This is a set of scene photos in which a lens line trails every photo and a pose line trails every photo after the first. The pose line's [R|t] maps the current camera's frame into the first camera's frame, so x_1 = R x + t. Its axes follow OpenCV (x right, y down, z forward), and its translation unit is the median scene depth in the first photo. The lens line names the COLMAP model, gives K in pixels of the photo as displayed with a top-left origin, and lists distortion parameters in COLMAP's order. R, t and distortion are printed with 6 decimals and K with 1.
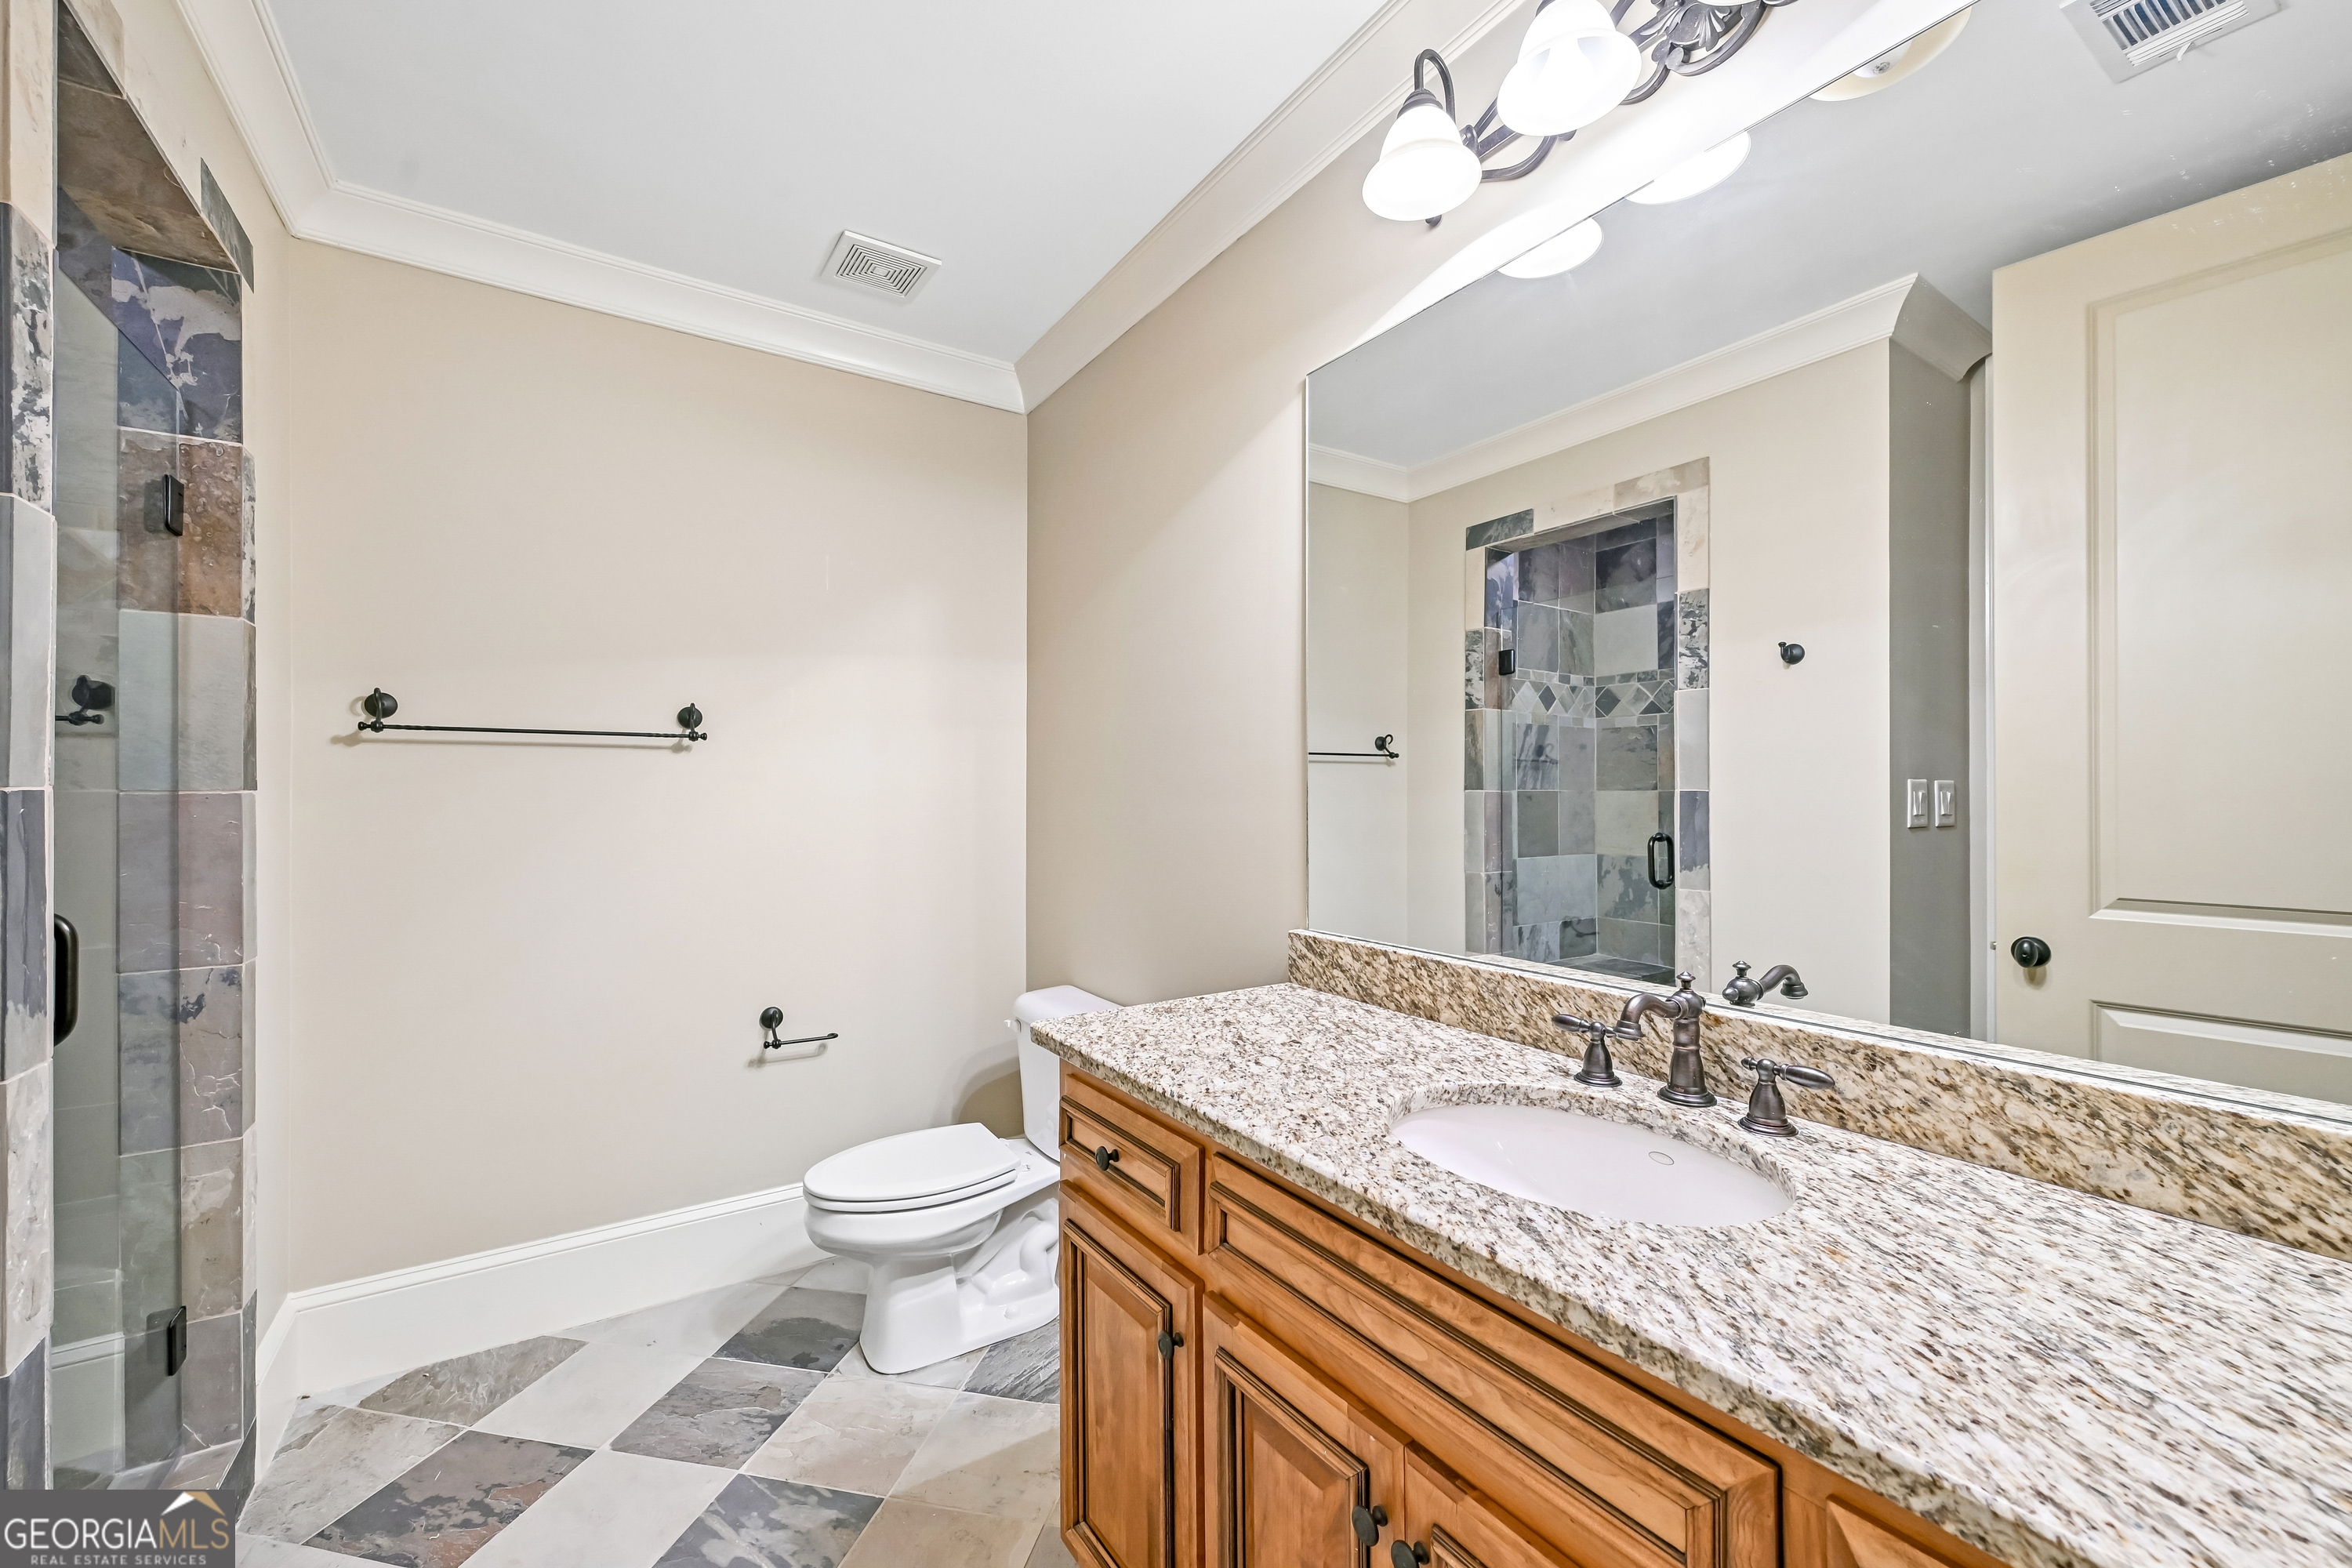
lens RADIAL K [[938.0, 0, 1175.8], [0, 938.0, 787.7], [0, 0, 1]] dist [-0.001681, 0.000355]
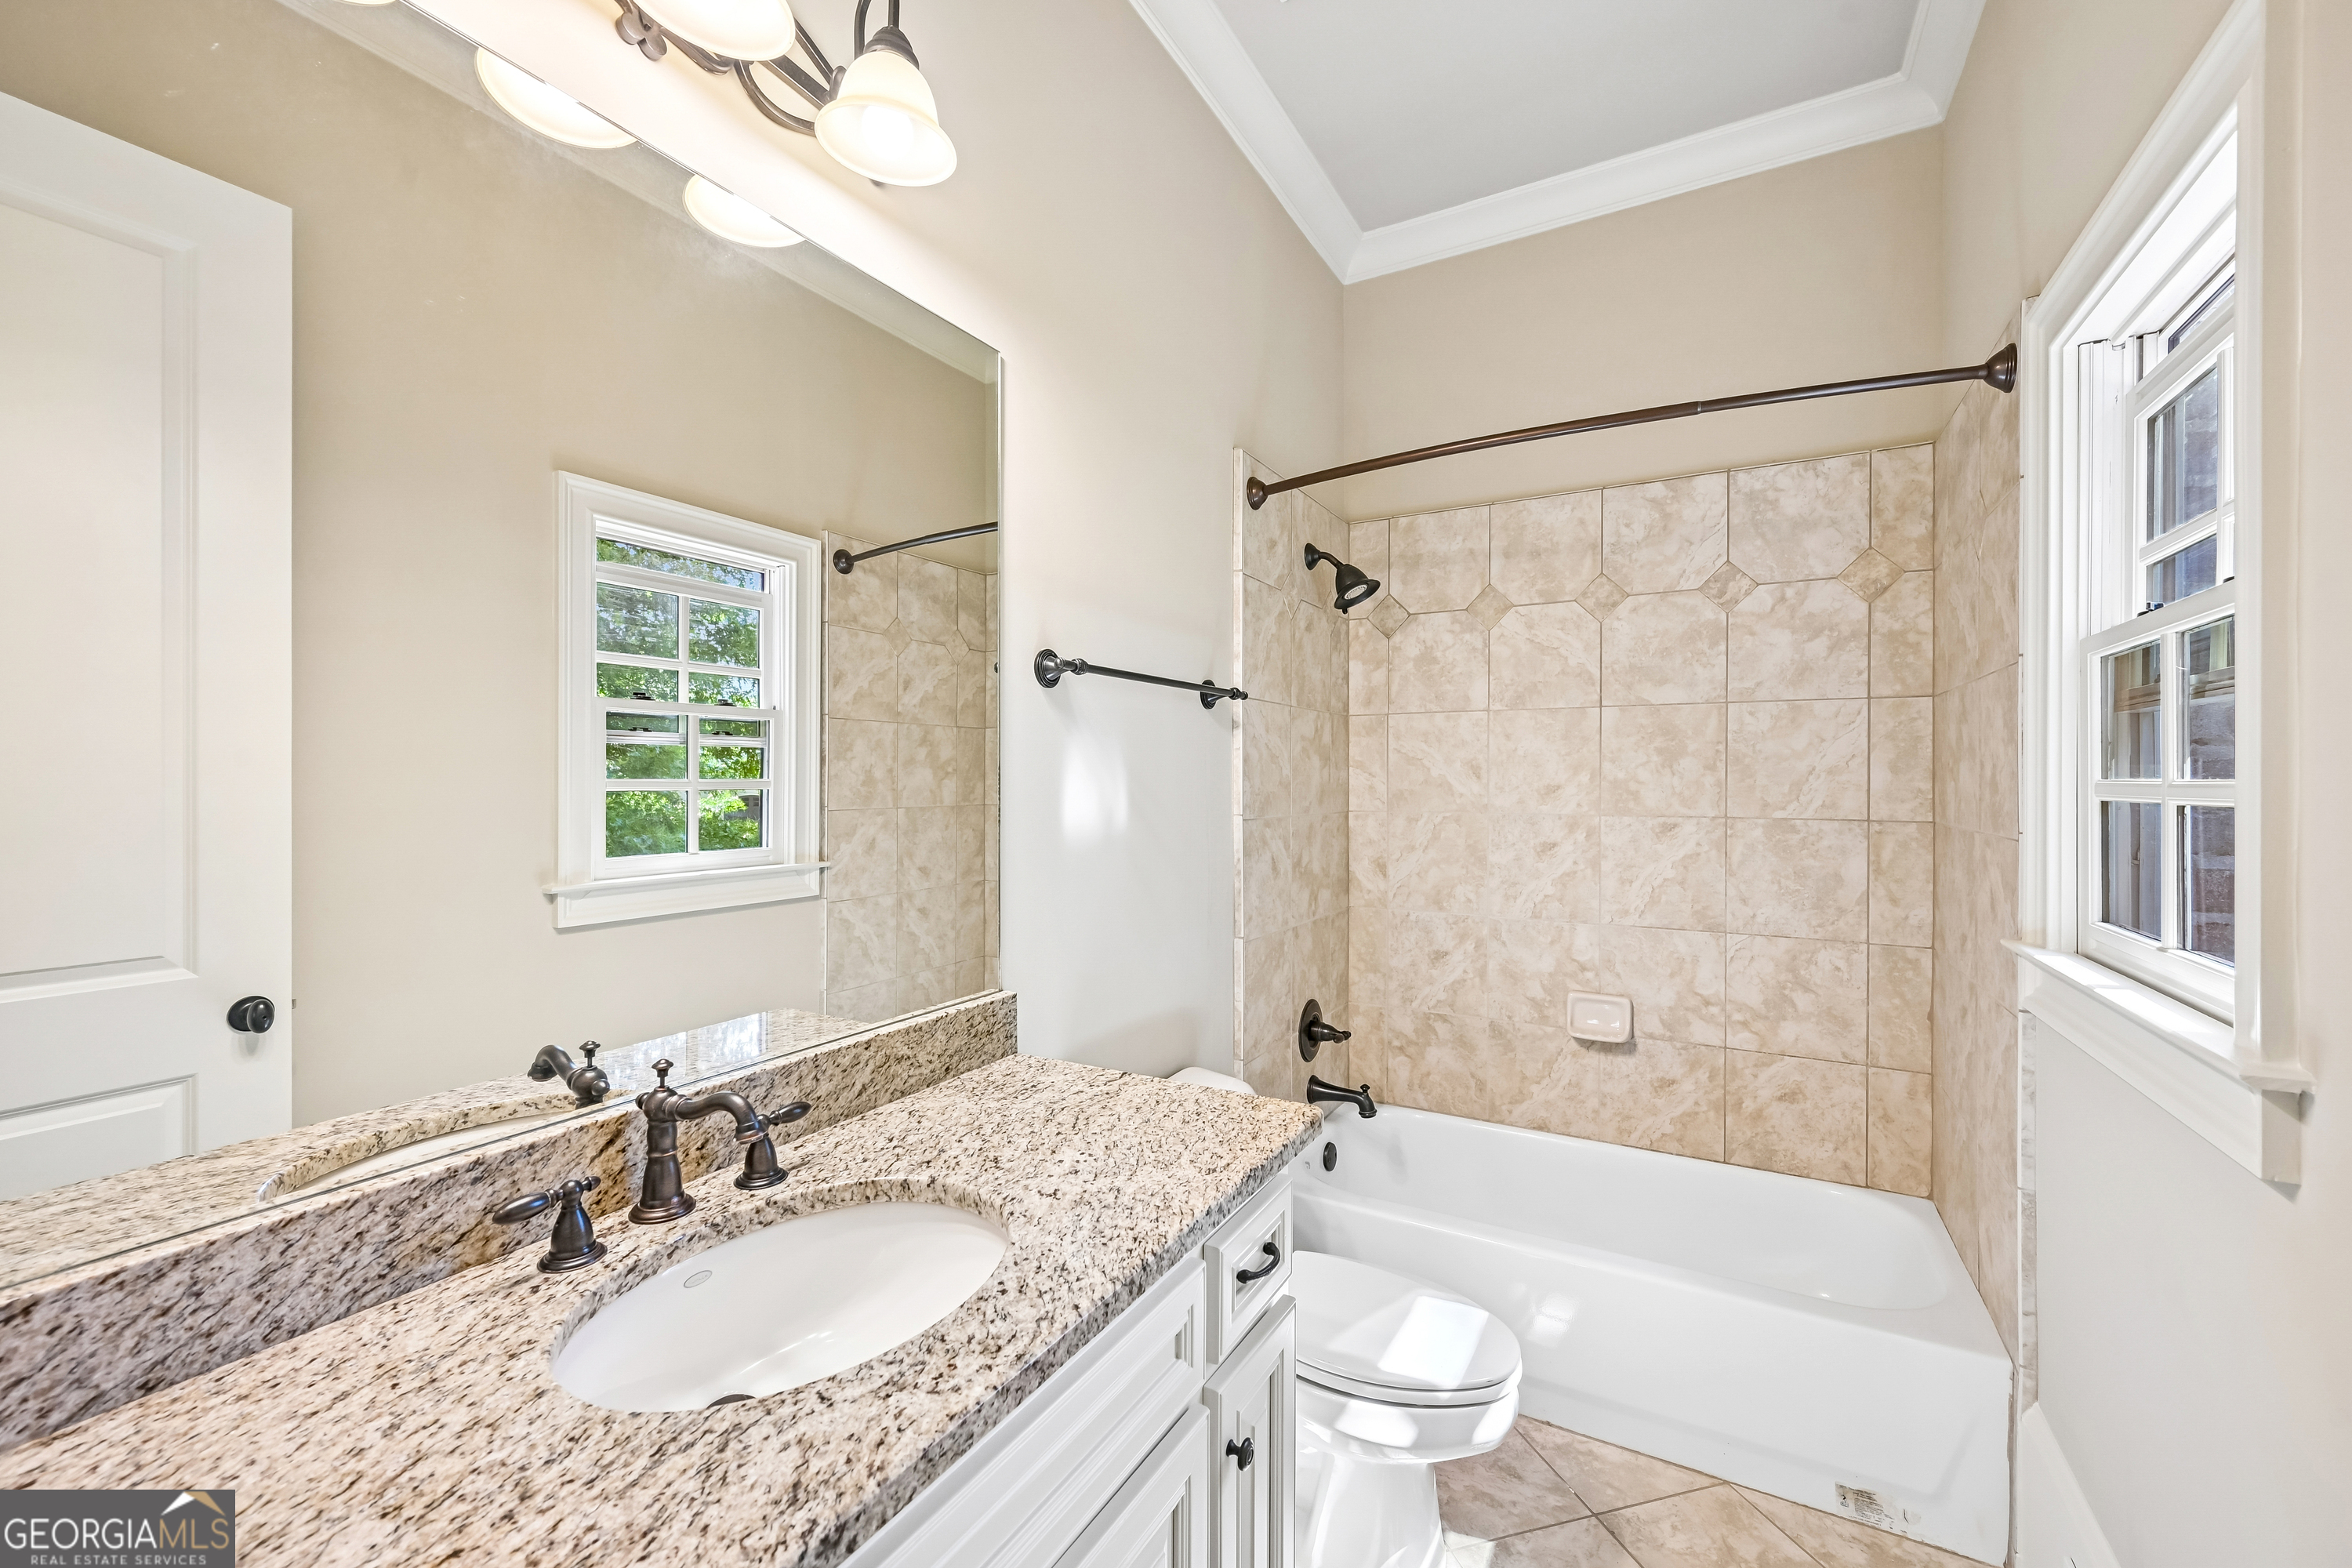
lens RADIAL K [[938.0, 0, 1181.0], [0, 938.0, 780.1], [0, 0, 1]] dist [-0.001681, 0.000355]
pose [[-0.471412, 0.000330, 0.881913, -0.473348], [-0.004106, 0.999988, -0.002569, -0.078549], [-0.881904, -0.004832, -0.471405, 0.992293]]
